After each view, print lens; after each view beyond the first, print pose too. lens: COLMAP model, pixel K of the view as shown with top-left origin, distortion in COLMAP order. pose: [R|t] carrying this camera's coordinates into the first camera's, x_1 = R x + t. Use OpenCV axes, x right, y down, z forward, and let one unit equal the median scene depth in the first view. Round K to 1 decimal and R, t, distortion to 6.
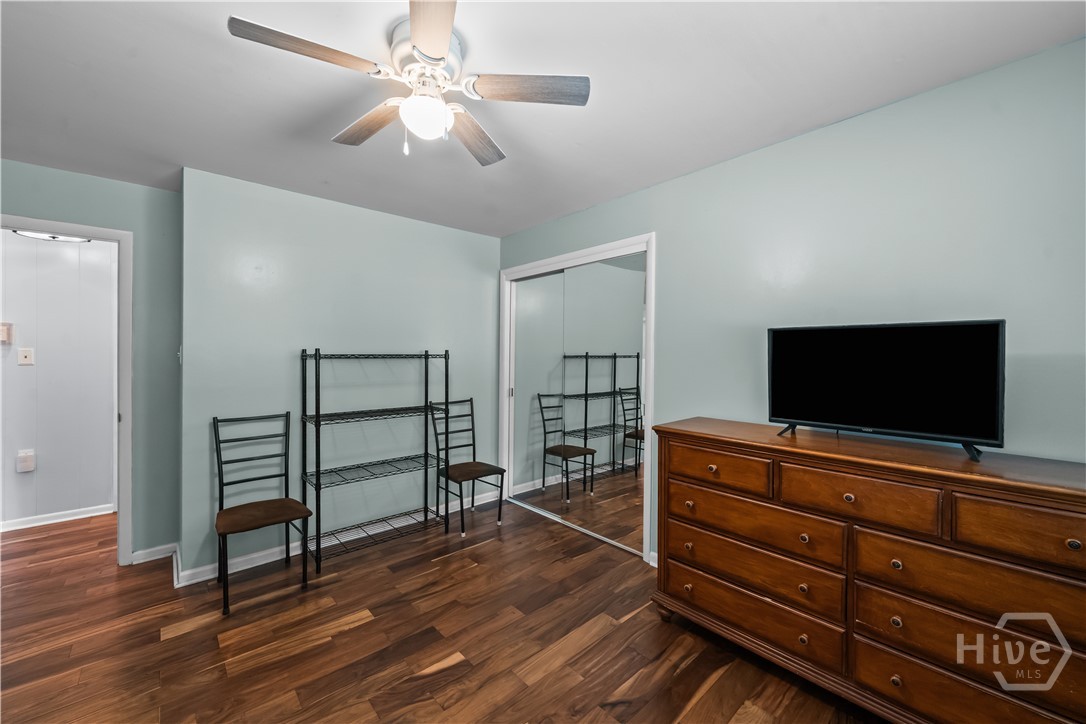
lens RADIAL K [[425.1, 0, 534.8], [0, 425.1, 358.8], [0, 0, 1]] dist [-0.000190, -0.000611]
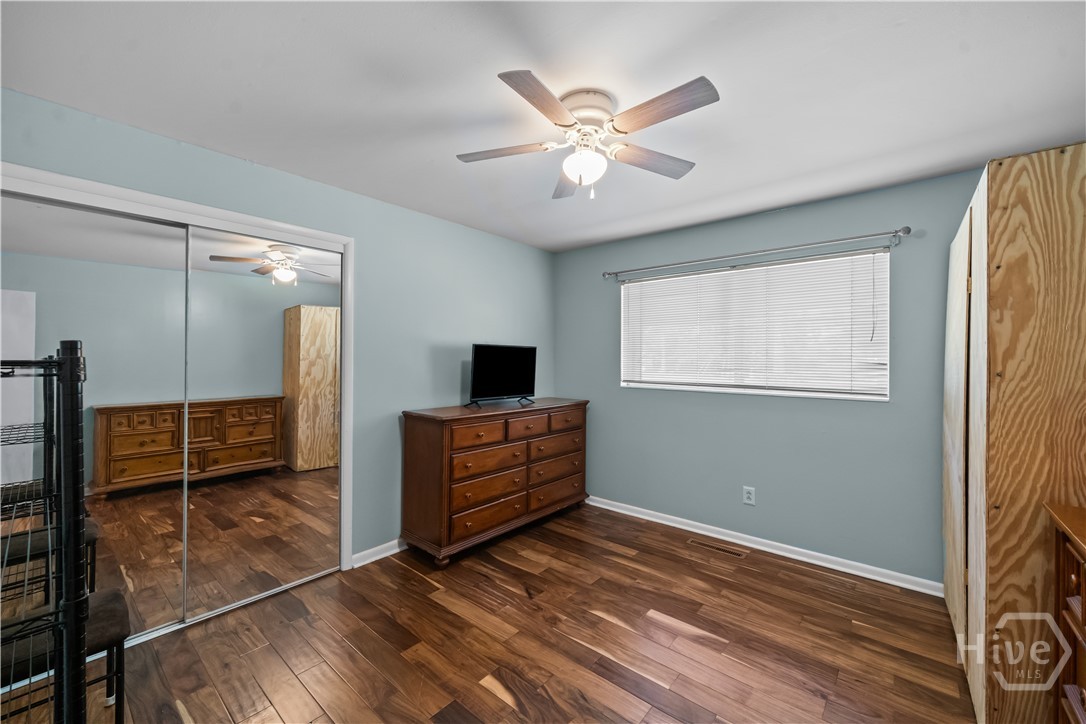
lens RADIAL K [[425.1, 0, 537.4], [0, 425.1, 361.6], [0, 0, 1]] dist [-0.000190, -0.000611]
pose [[-0.126093, -0.006572, 0.991997, -0.870046], [0.005863, 0.999956, 0.007370, -0.011921], [-0.992001, 0.006745, -0.126049, 0.772743]]
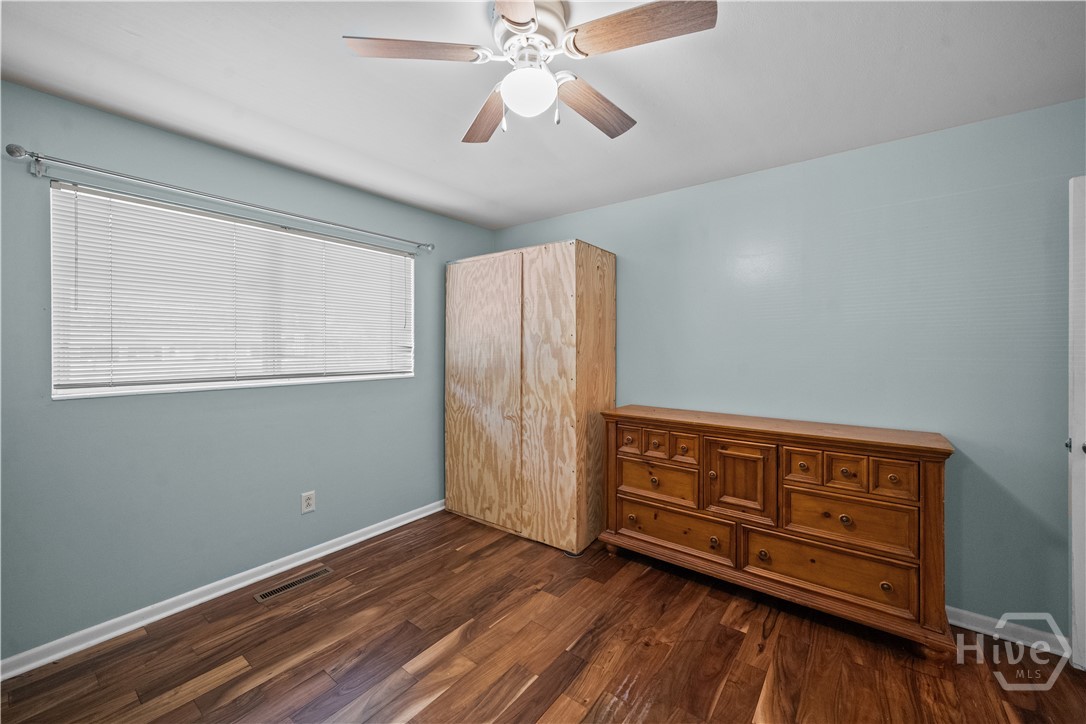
lens RADIAL K [[425.1, 0, 530.8], [0, 425.1, 348.0], [0, 0, 1]] dist [-0.000190, -0.000611]
pose [[-0.985535, -0.003664, -0.169433, -0.061323], [-0.006368, 0.999861, 0.015422, -0.013390], [0.169353, 0.016278, -0.985421, 1.153896]]
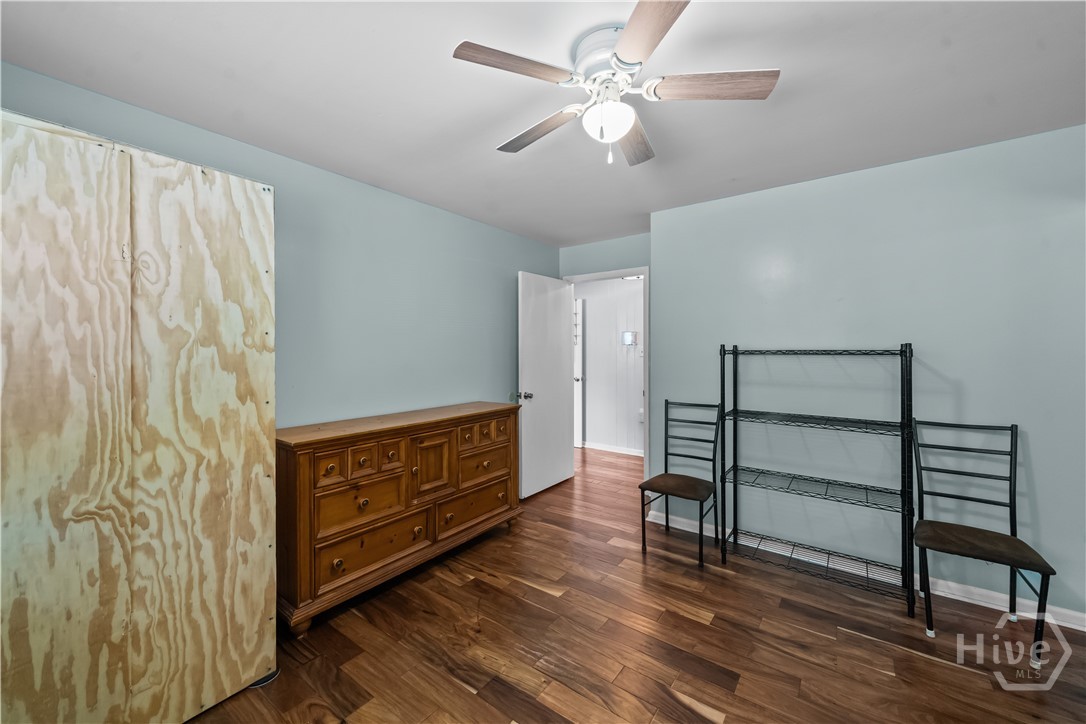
lens RADIAL K [[425.1, 0, 541.9], [0, 425.1, 347.7], [0, 0, 1]] dist [-0.000190, -0.000611]
pose [[0.199400, -0.009238, -0.979875, 0.434230], [-0.007310, 0.999914, -0.010915, -0.002157], [0.979891, 0.009339, 0.199316, 0.380848]]
